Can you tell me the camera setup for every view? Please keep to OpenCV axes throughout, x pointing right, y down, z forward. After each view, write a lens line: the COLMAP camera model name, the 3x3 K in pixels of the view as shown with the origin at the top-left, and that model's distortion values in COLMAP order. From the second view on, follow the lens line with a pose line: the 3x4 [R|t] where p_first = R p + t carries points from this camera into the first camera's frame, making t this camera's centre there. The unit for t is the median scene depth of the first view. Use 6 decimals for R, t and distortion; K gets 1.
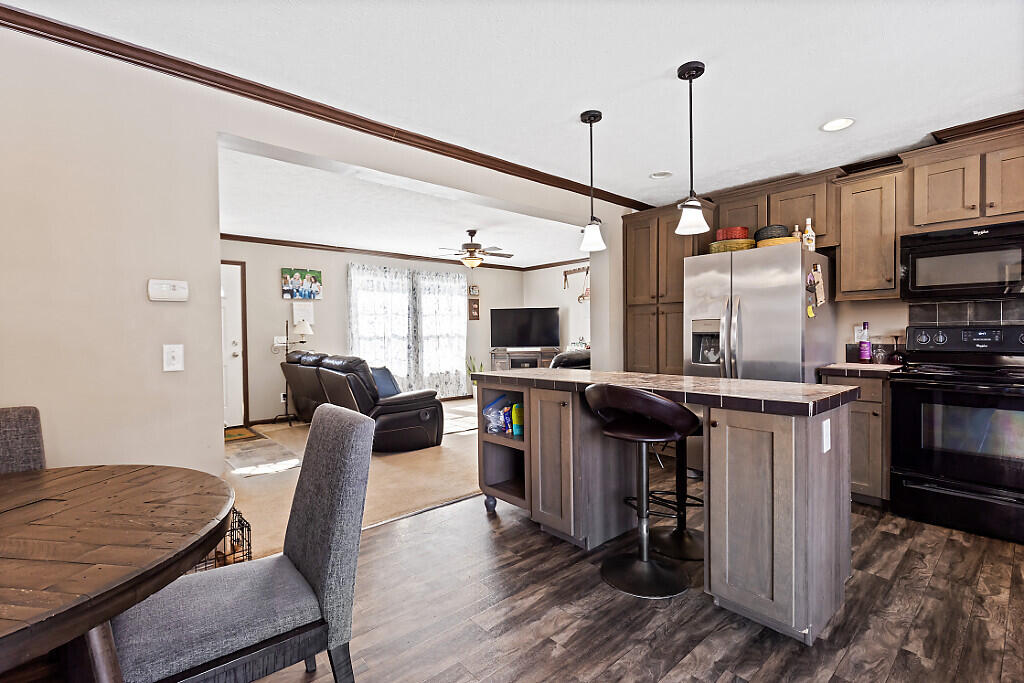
lens RADIAL K [[465.0, 0, 510.8], [0, 465.0, 339.3], [0, 0, 1]] dist [-0.000974, -0.000572]
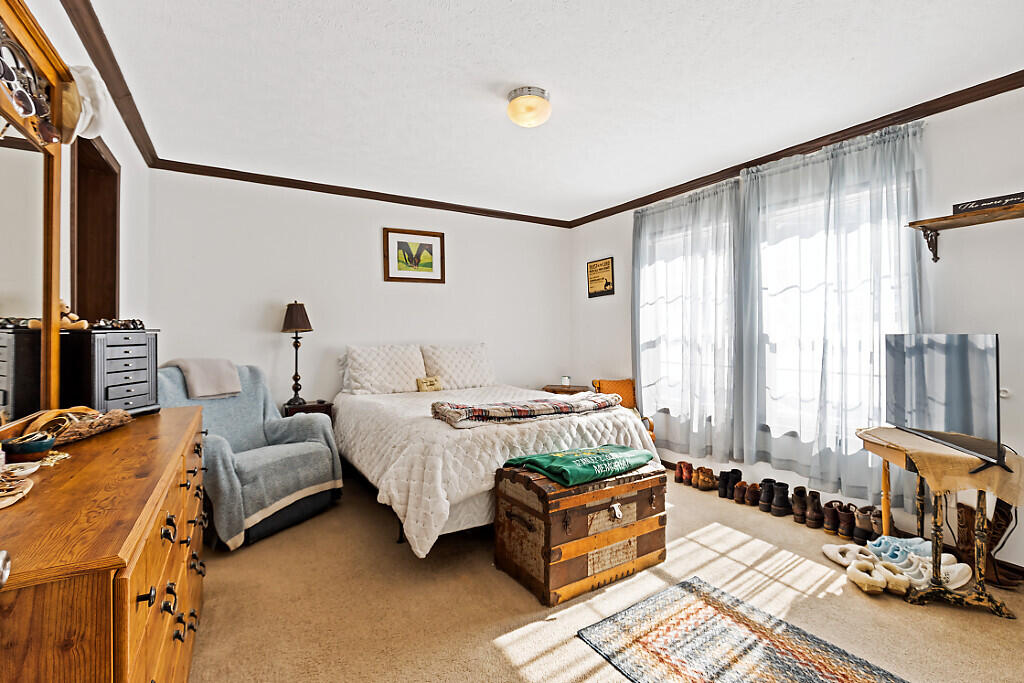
lens RADIAL K [[474.2, 0, 512.2], [0, 474.2, 332.0], [0, 0, 1]] dist [-0.000424, -0.000386]
pose [[-0.186397, 0.010288, -0.982421, 0.596623], [-0.012031, 0.999846, 0.012753, -0.038772], [0.982401, 0.014197, -0.186244, 1.767073]]
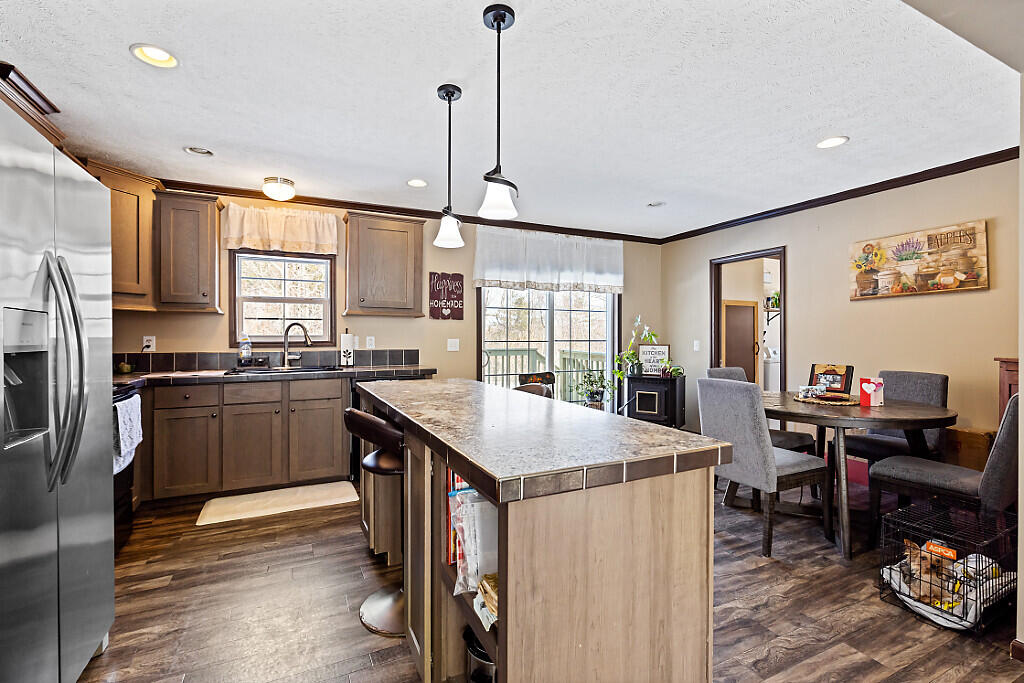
lens RADIAL K [[463.6, 0, 508.3], [0, 463.6, 337.7], [0, 0, 1]] dist [0.009820, -0.003699]
pose [[-0.962193, 0.010304, 0.272175, -0.013928], [0.014543, 0.999802, 0.013563, -0.021958], [-0.271981, 0.017009, -0.962152, 1.224208]]
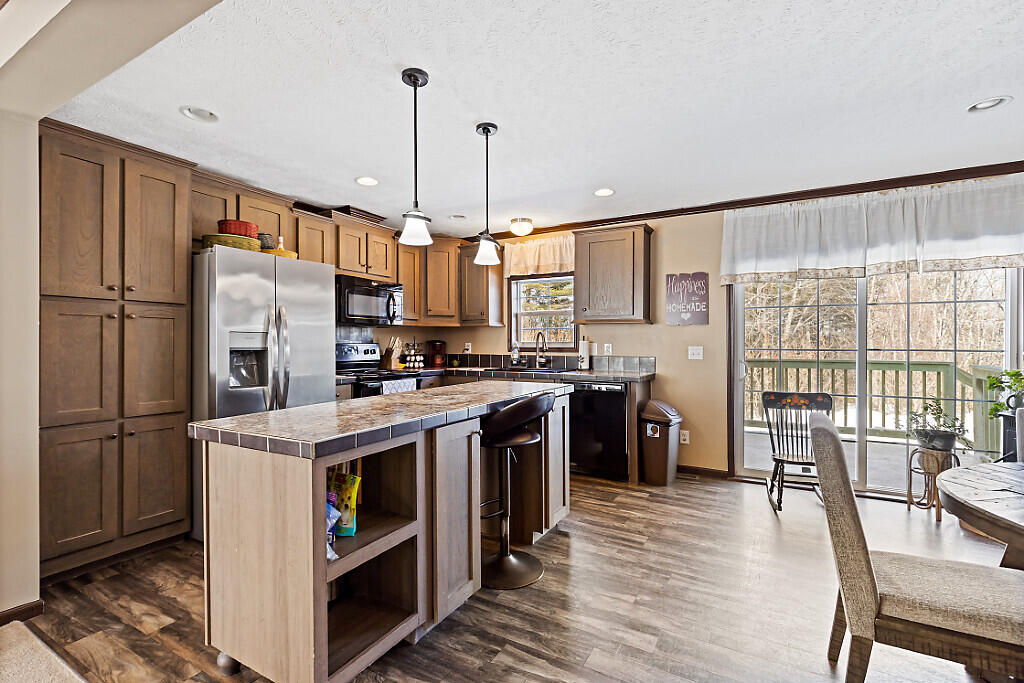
lens RADIAL K [[464.5, 0, 504.6], [0, 464.5, 347.5], [0, 0, 1]] dist [0.000345, 0.000156]
pose [[-0.316951, 0.001516, 0.948441, -0.467375], [0.016857, 0.999850, 0.004035, -0.011888], [-0.948292, 0.017267, -0.316929, 0.831560]]
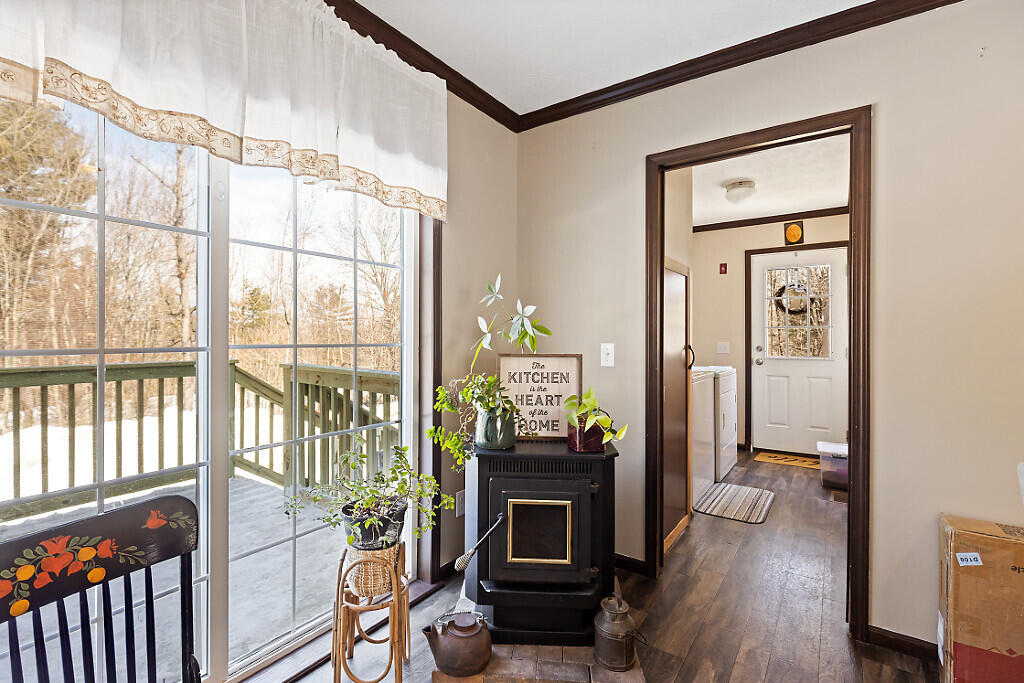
lens RADIAL K [[465.4, 0, 511.5], [0, 465.4, 334.5], [0, 0, 1]] dist [-0.002604, -0.000258]
pose [[-0.972402, 0.008965, -0.233140, 0.098063], [0.005145, 0.999842, 0.016991, -0.006484], [0.233256, 0.015322, -0.972295, 0.224609]]
